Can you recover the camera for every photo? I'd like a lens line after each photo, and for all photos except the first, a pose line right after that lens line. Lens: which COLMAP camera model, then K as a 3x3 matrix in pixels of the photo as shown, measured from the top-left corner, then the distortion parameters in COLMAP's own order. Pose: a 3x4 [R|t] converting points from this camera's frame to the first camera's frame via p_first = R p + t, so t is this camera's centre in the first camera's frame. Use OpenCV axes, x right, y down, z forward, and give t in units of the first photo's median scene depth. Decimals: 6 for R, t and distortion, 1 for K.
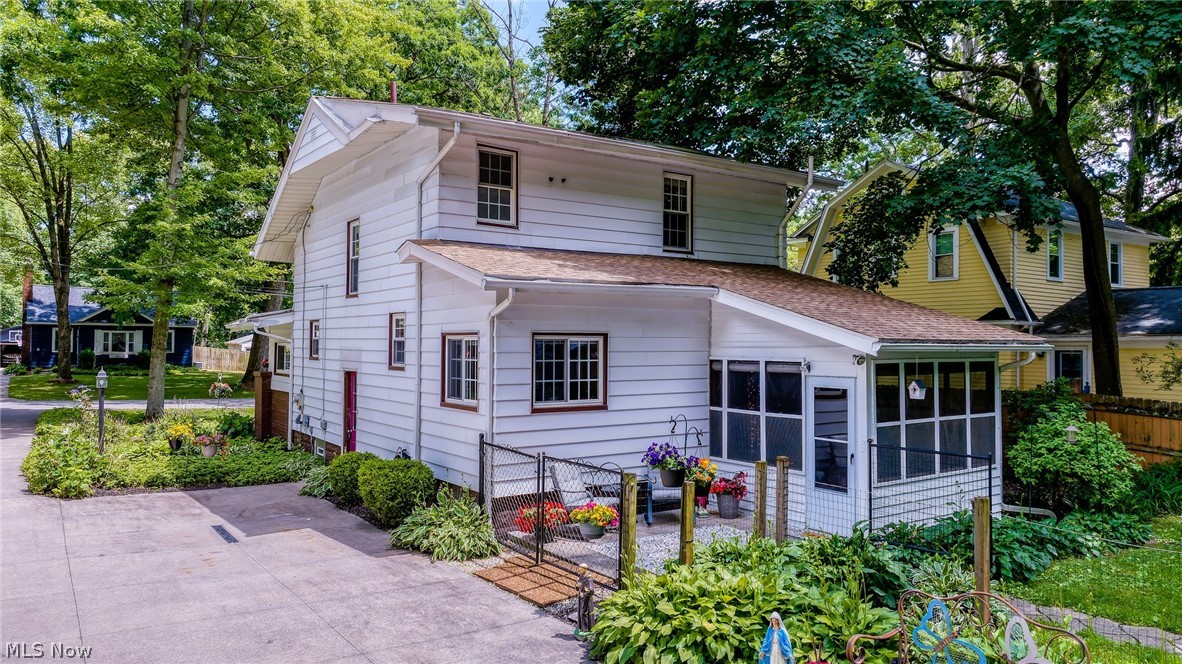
lens RADIAL K [[818.7, 0, 592.8], [0, 818.7, 331.0], [0, 0, 1]] dist [-0.006999, -0.001409]
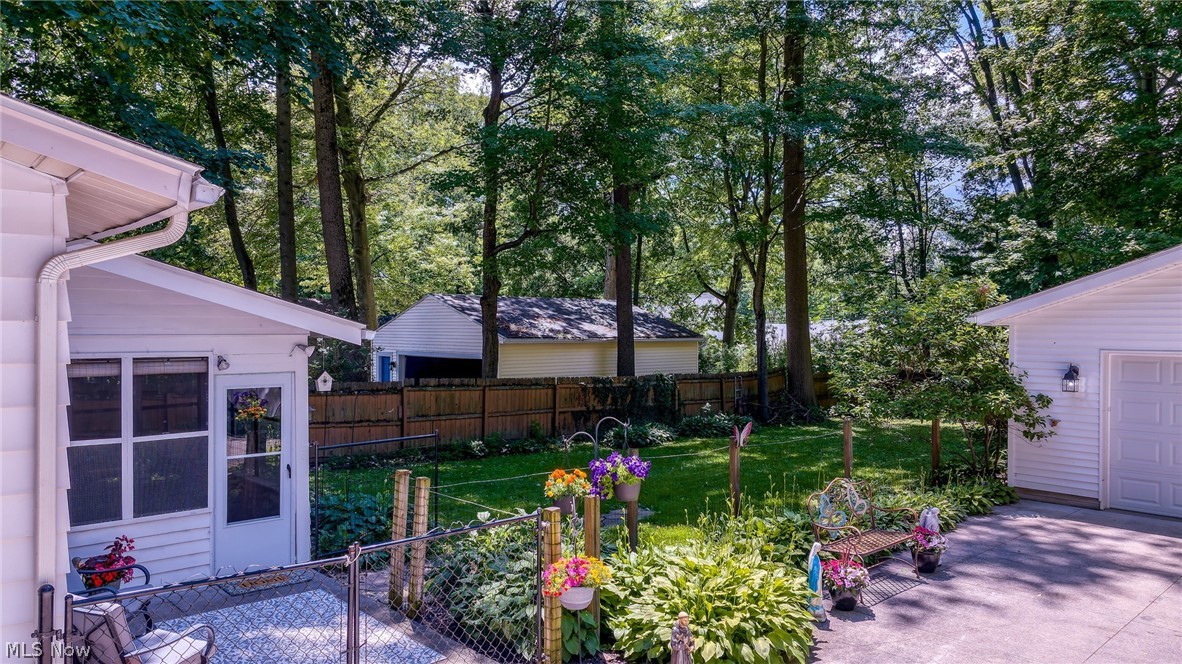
lens RADIAL K [[818.7, 0, 584.6], [0, 818.7, 329.5], [0, 0, 1]] dist [-0.006999, -0.001409]
pose [[-0.130691, -0.016310, 0.991289, -0.473618], [-0.022488, 0.999656, 0.013483, -0.002539], [-0.991168, -0.020530, -0.131013, 0.732705]]
